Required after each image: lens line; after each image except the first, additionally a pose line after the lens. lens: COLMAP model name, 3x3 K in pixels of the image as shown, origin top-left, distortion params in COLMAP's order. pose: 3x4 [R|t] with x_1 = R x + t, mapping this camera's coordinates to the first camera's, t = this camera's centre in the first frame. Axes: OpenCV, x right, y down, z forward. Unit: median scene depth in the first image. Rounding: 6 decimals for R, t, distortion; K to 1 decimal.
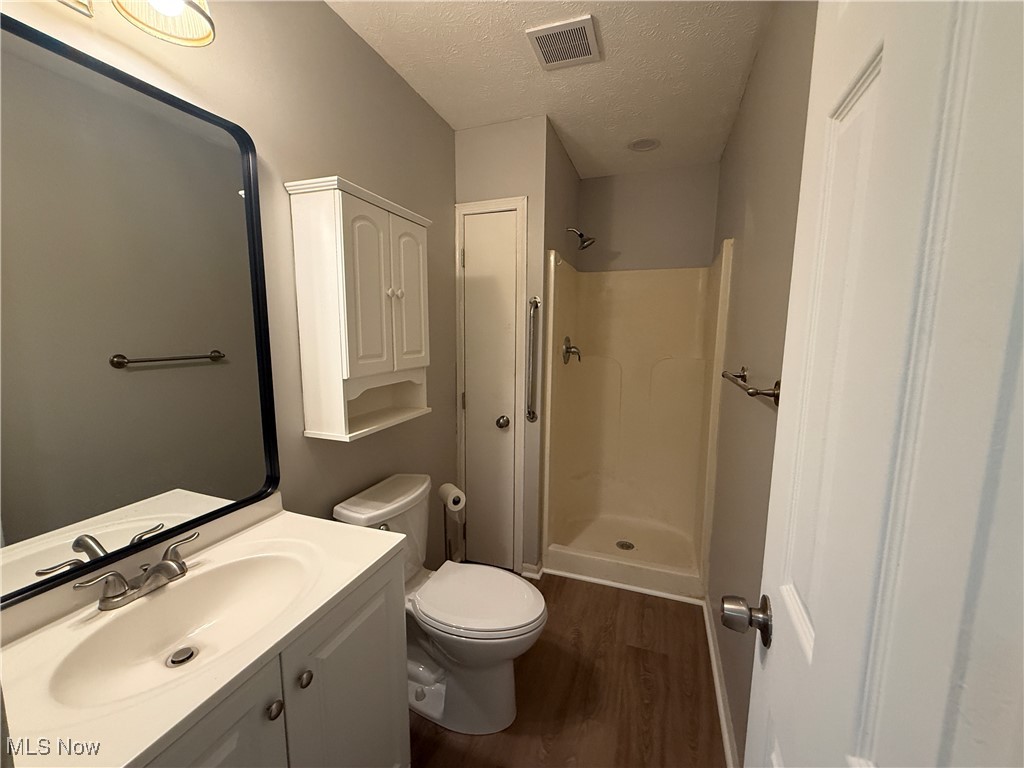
lens RADIAL K [[408.2, 0, 510.6], [0, 408.2, 385.0], [0, 0, 1]] dist [0.000354, -0.000131]
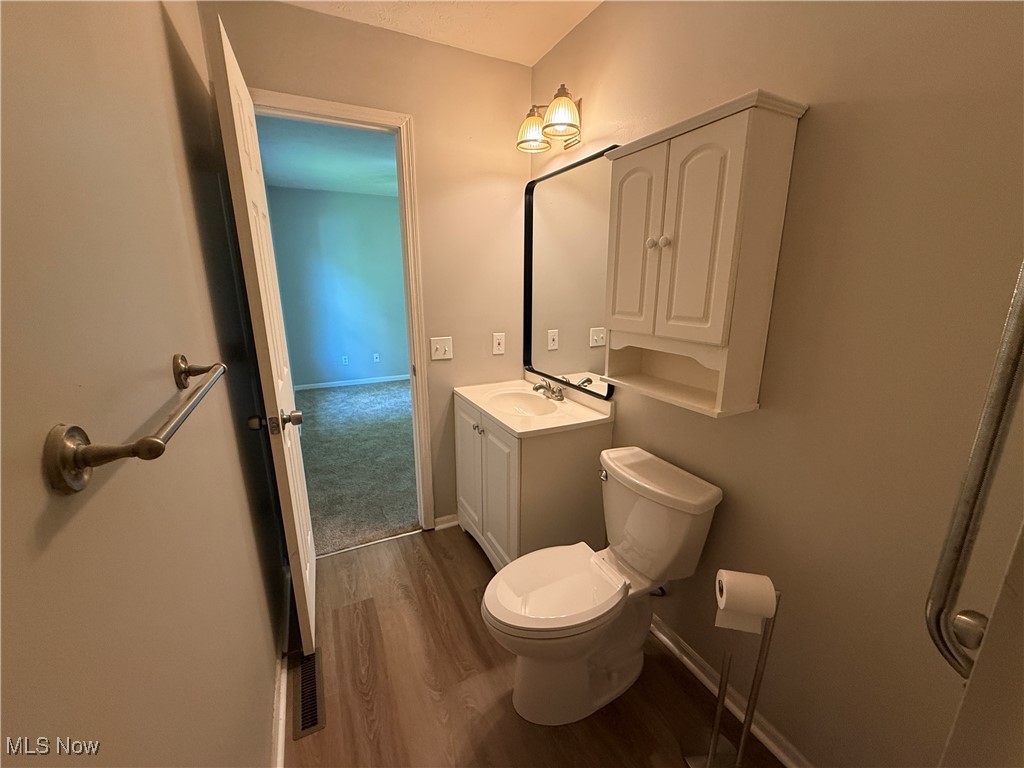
lens RADIAL K [[408.2, 0, 512.5], [0, 408.2, 384.8], [0, 0, 1]] dist [0.000354, -0.000131]
pose [[-0.686429, 0.170748, -0.706867, 0.546541], [-0.103953, 0.939020, 0.327773, -0.187957], [0.719728, 0.298474, -0.626821, 1.351711]]
